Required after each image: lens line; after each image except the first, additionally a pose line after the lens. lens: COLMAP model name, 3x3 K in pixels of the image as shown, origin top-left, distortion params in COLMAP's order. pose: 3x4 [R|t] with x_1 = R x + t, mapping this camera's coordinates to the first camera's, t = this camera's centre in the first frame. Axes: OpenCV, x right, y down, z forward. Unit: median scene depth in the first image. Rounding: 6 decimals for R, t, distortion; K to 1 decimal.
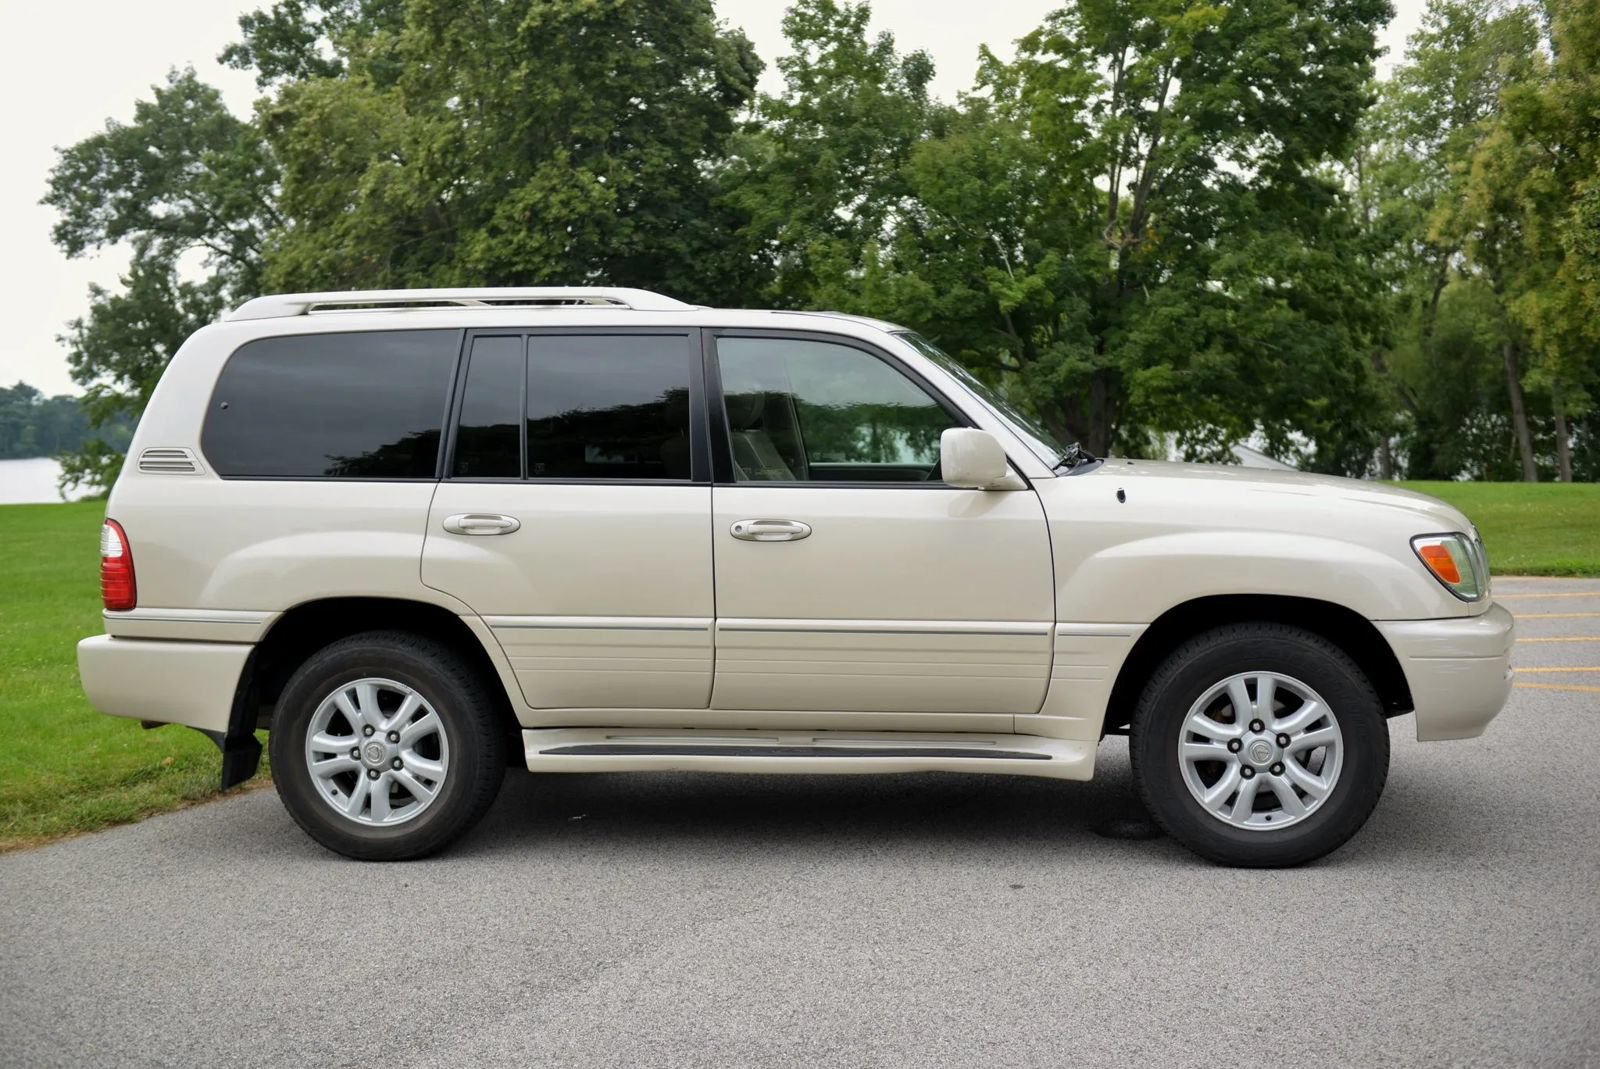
lens RADIAL K [[1866.7, 0, 800.0], [0, 1866.7, 534.5], [0, 0, 1]] dist [-0.004311, 0.004649]
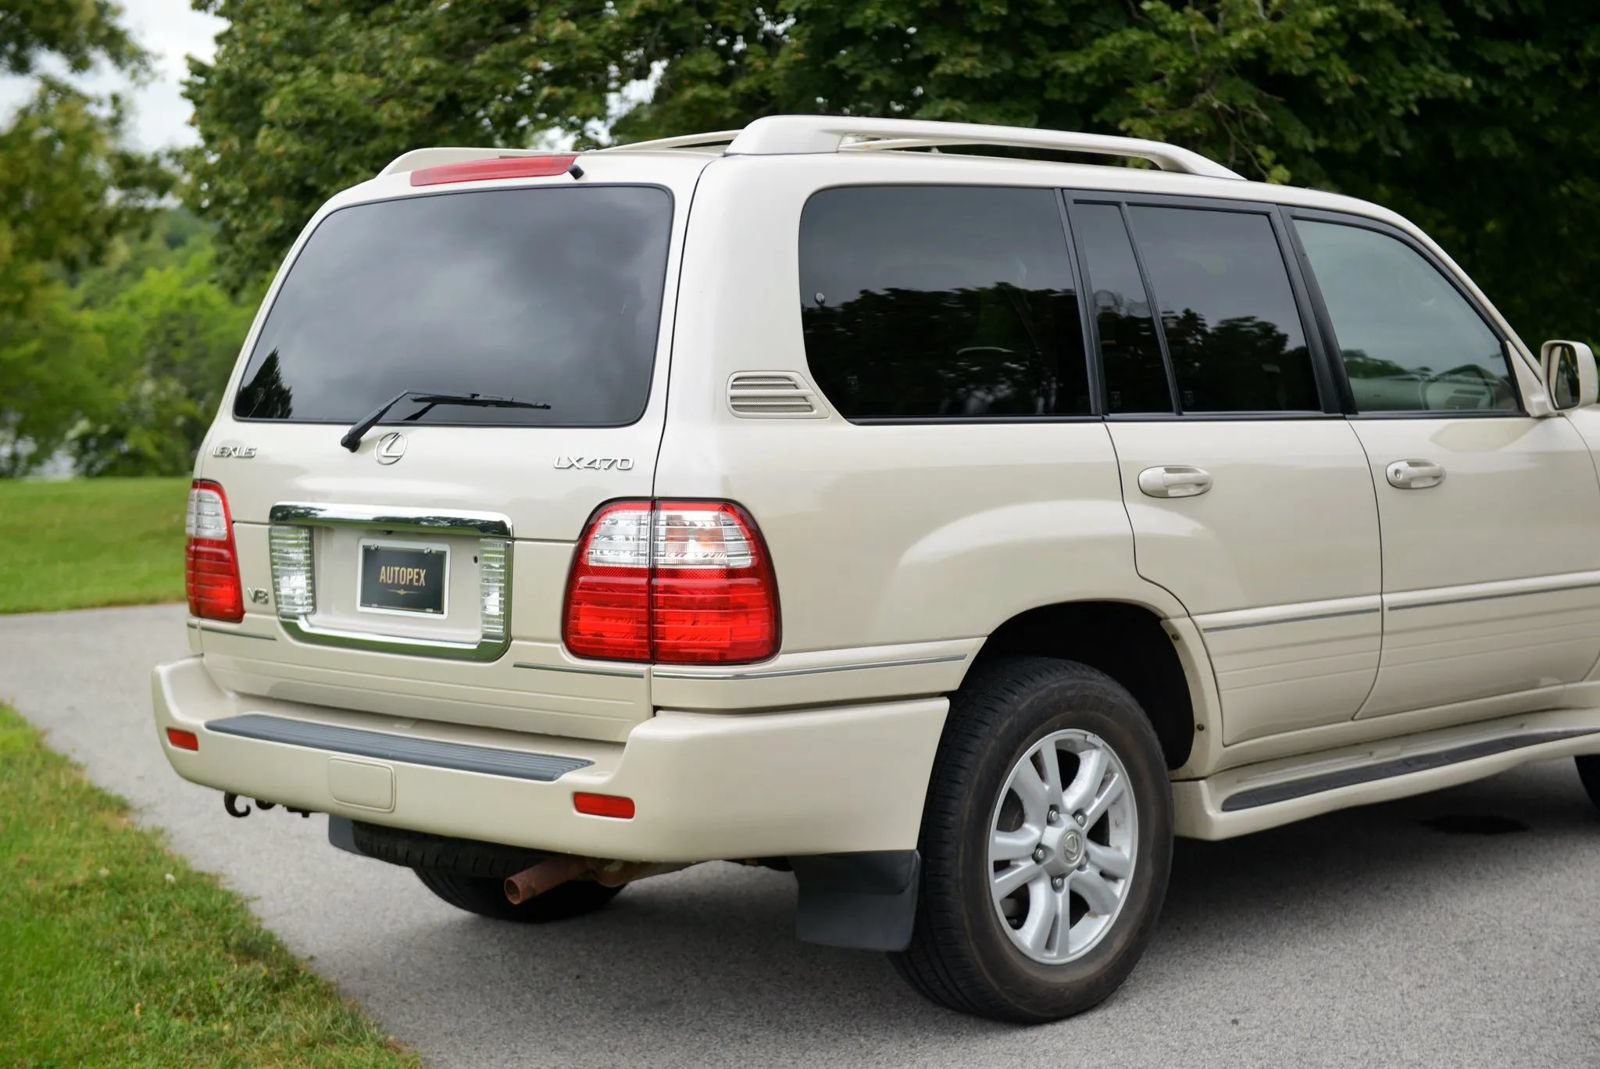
lens RADIAL K [[2875.7, 0, 800.0], [0, 2875.7, 534.5], [0, 0, 1]] dist [-0.023057, 0.164781]
pose [[0.591006, -0.045582, 0.805378, -1.036986], [0.063098, 0.997955, 0.010179, -0.005138], [-0.804196, 0.044802, 0.592674, 0.473082]]
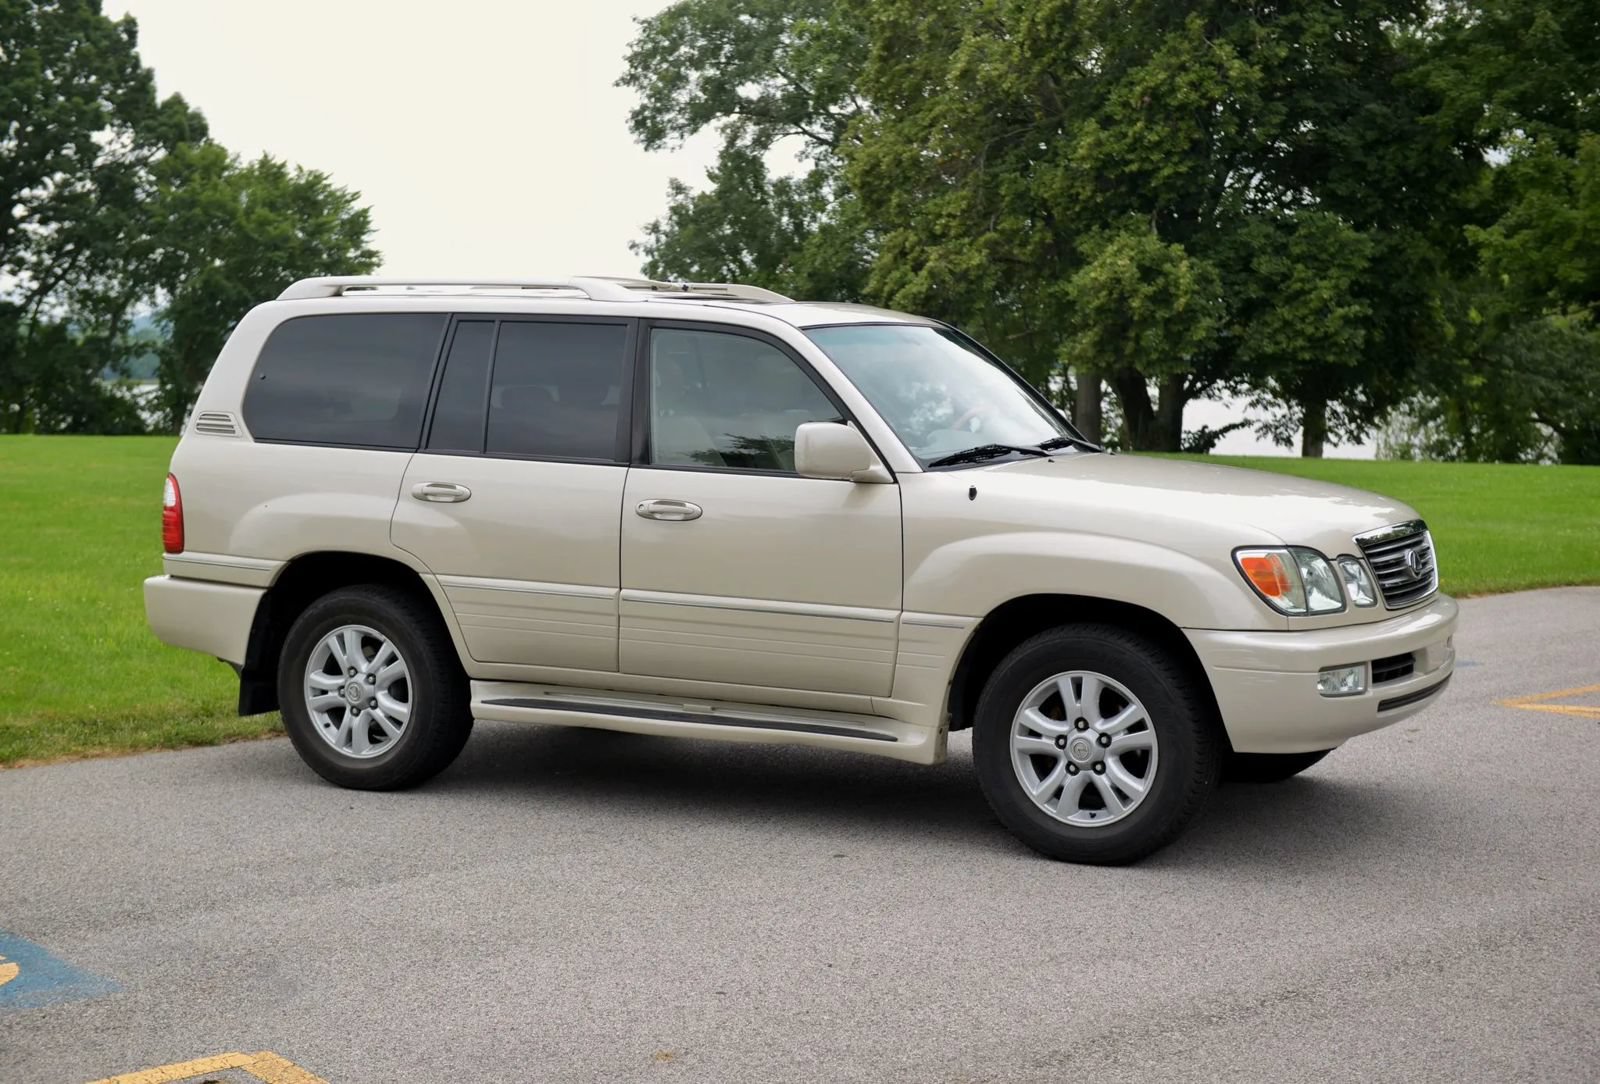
lens RADIAL K [[2453.6, 0, 767.4], [0, 2453.6, 539.8], [0, 0, 1]] dist [0.024862, -0.038928]
pose [[0.940447, 0.052205, -0.335908, 0.479630], [-0.046790, 0.998612, 0.024199, -0.020584], [0.336704, -0.007041, 0.941584, -0.292588]]
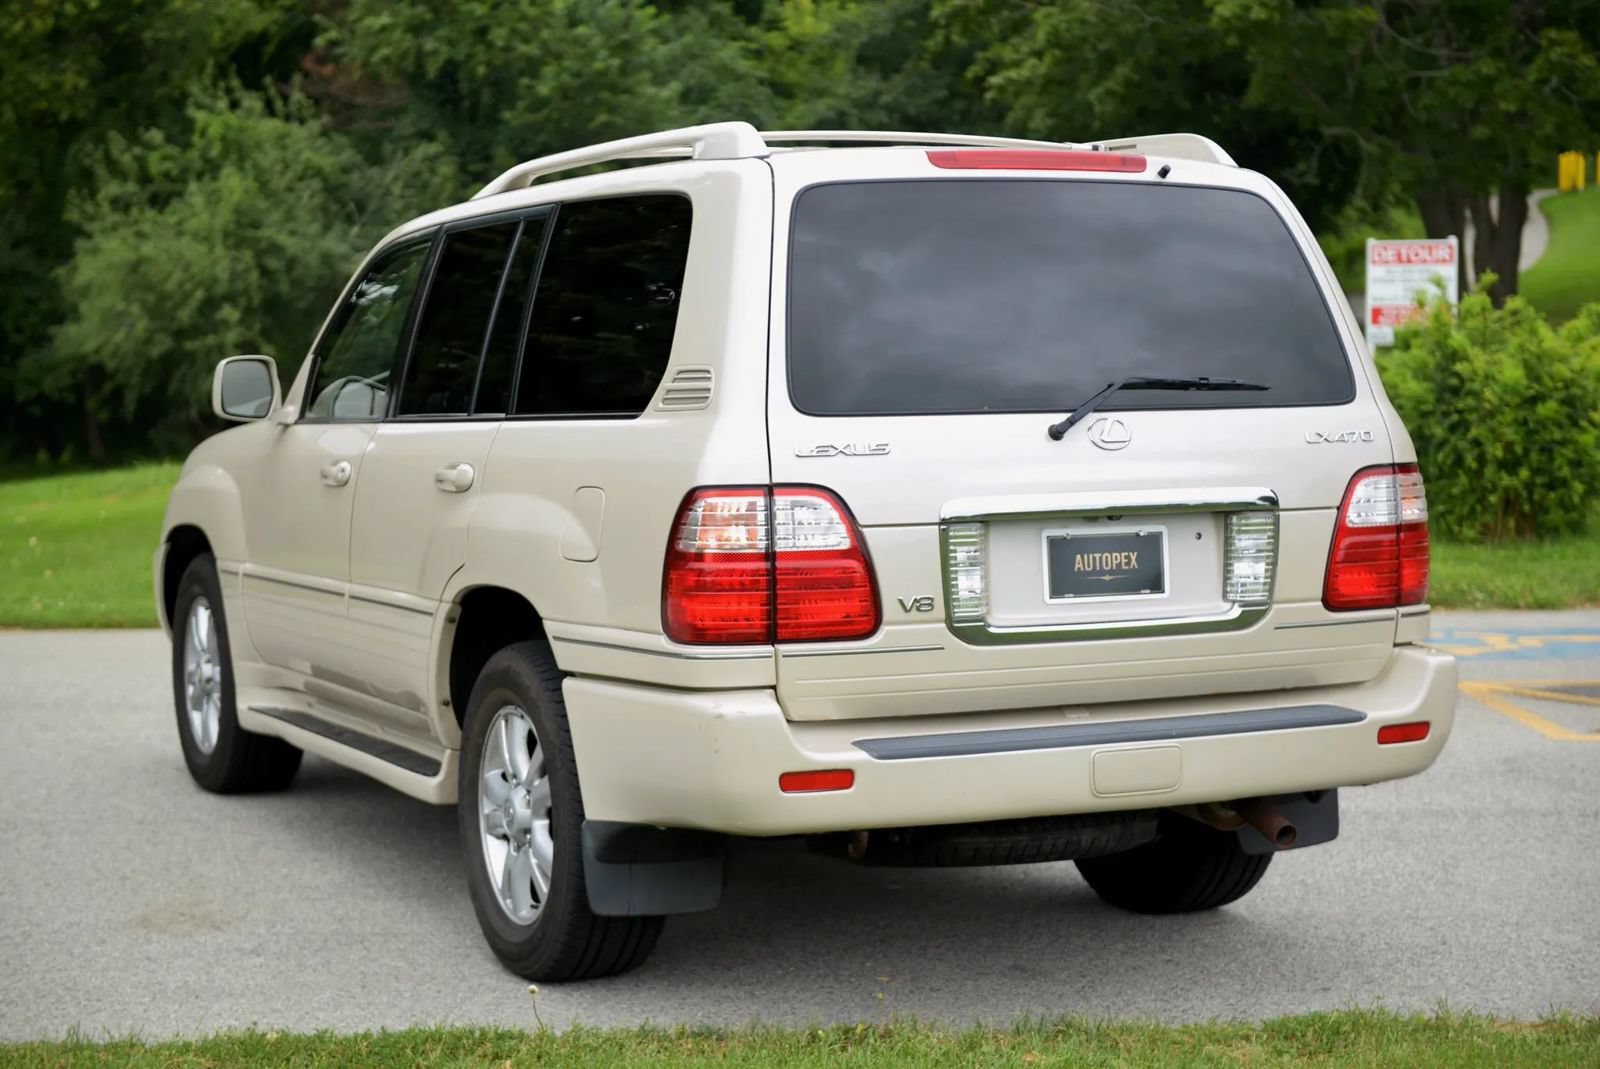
lens RADIAL K [[2817.3, 0, 800.0], [0, 2817.3, 534.5], [0, 0, 1]] dist [0.000899, 0.017265]
pose [[-0.557606, -0.030039, 0.829562, -1.065207], [0.080267, 0.992711, 0.089899, -0.089342], [-0.826216, 0.116715, -0.551130, 1.717024]]
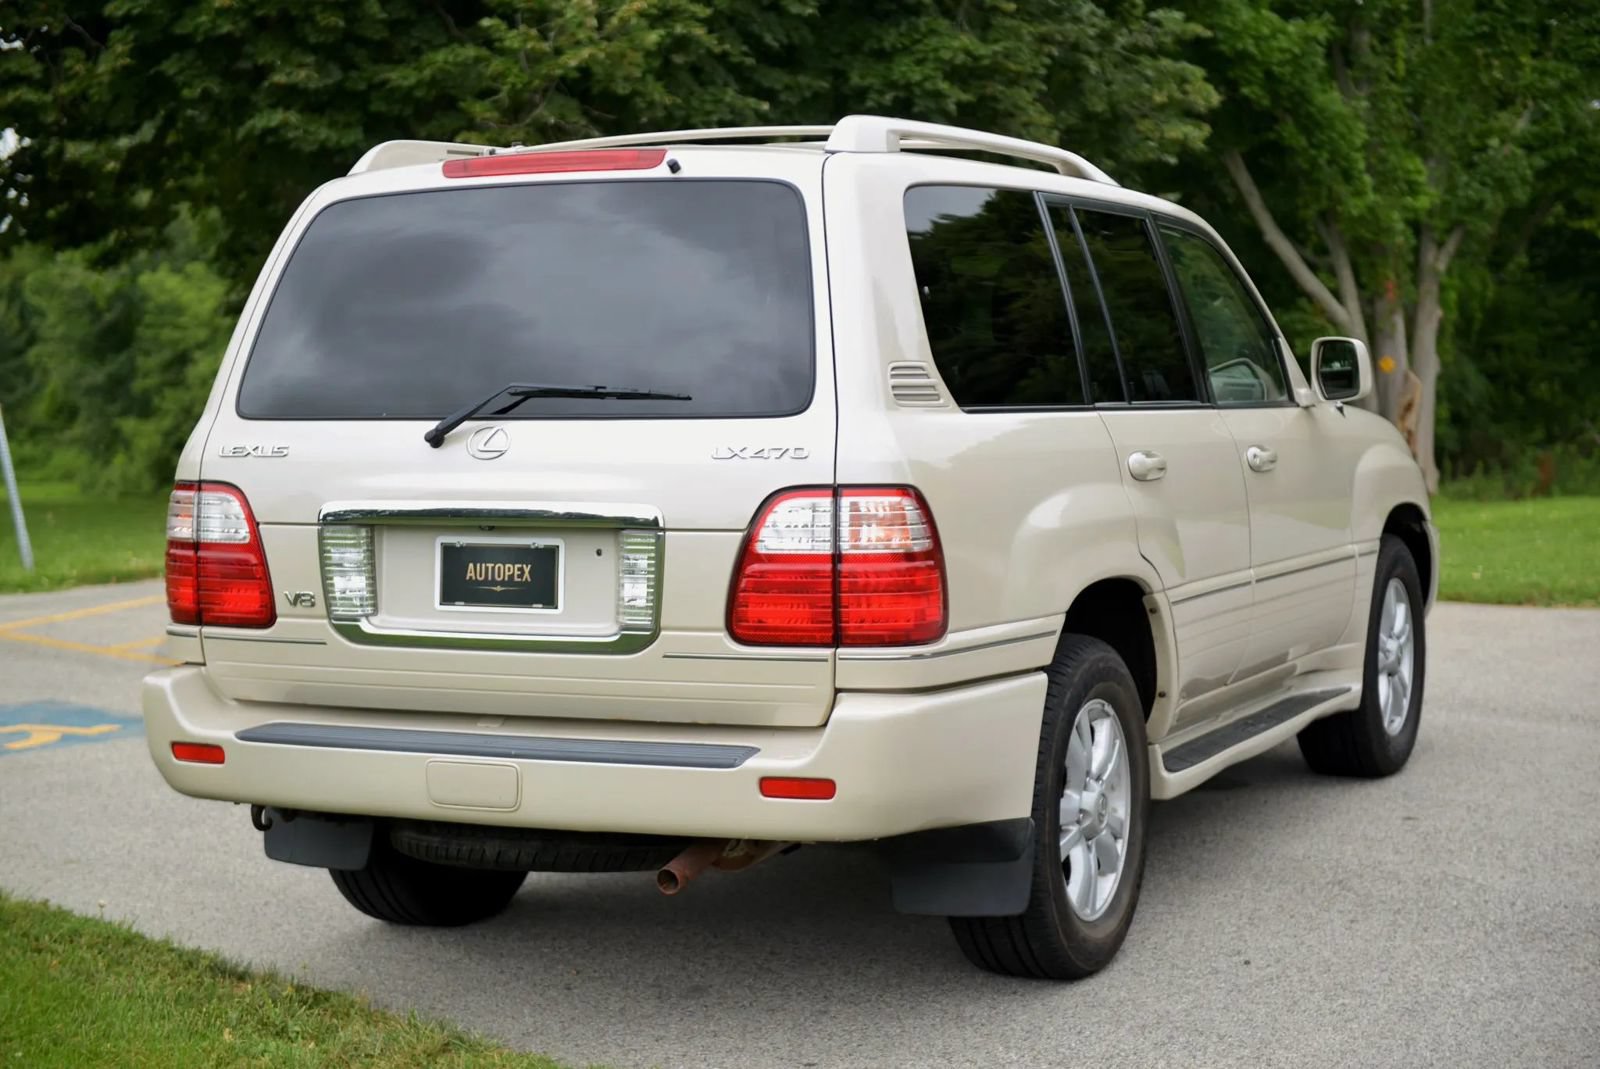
lens RADIAL K [[2817.3, 0, 800.0], [0, 2817.3, 534.5], [0, 0, 1]] dist [0.000899, 0.017265]
pose [[0.290242, -0.053108, 0.955479, -1.195737], [0.081659, 0.996192, 0.030566, -0.022086], [-0.953463, 0.069152, 0.293473, 0.773334]]
